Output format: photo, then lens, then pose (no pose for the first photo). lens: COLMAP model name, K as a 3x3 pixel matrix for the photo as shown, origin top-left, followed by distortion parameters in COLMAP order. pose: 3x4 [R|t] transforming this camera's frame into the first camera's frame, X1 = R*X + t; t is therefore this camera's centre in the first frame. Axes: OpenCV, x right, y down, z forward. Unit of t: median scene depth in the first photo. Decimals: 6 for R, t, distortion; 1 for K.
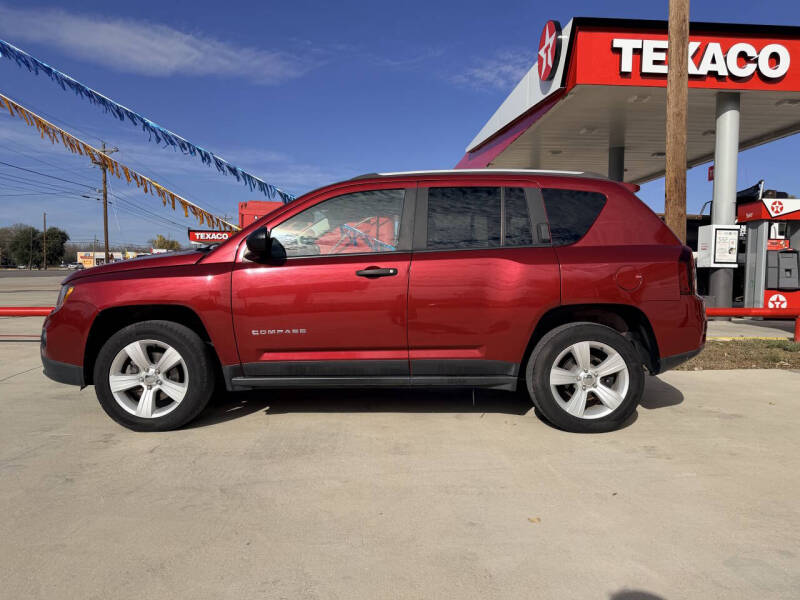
lens RADIAL K [[565.1, 0, 400.8], [0, 565.1, 306.2], [0, 0, 1]] dist [0.032092, -0.041774]
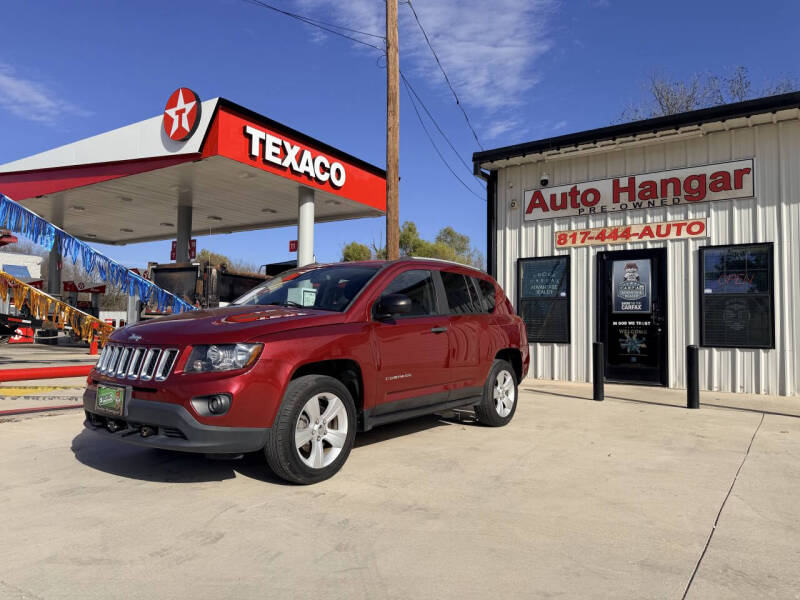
lens RADIAL K [[565.1, 0, 403.4], [0, 565.1, 302.6], [0, 0, 1]] dist [0.032092, -0.041774]
pose [[0.588588, 0.043249, 0.807275, -0.365046], [0.028252, 0.996858, -0.074005, -0.008265], [-0.807939, 0.066365, 0.585517, 0.072055]]
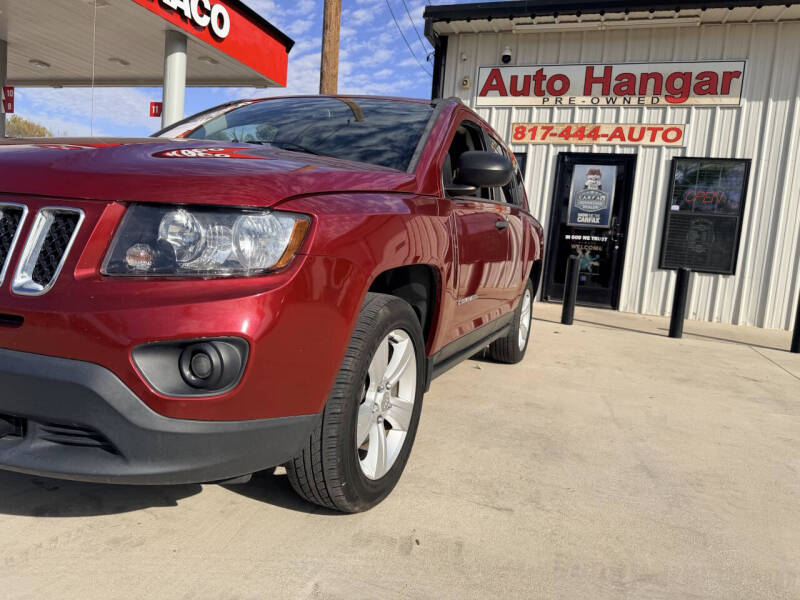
lens RADIAL K [[565.1, 0, 407.5], [0, 565.1, 300.2], [0, 0, 1]] dist [0.032092, -0.041774]
pose [[0.356515, -0.067148, 0.931873, -0.275861], [-0.037811, 0.995560, 0.086203, -0.004128], [-0.933524, -0.065968, 0.352393, 0.241064]]
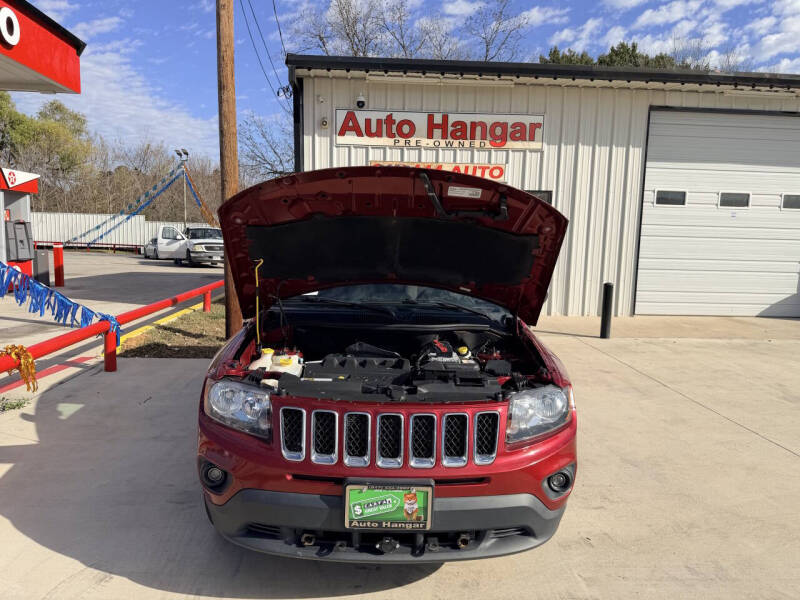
lens RADIAL K [[565.1, 0, 386.7], [0, 565.1, 313.0], [0, 0, 1]] dist [0.032092, -0.041774]
pose [[-0.010451, -0.144605, 0.989434, -0.388736], [0.023412, 0.989182, 0.144815, -0.073612], [-0.999671, 0.024678, -0.006952, 0.376247]]
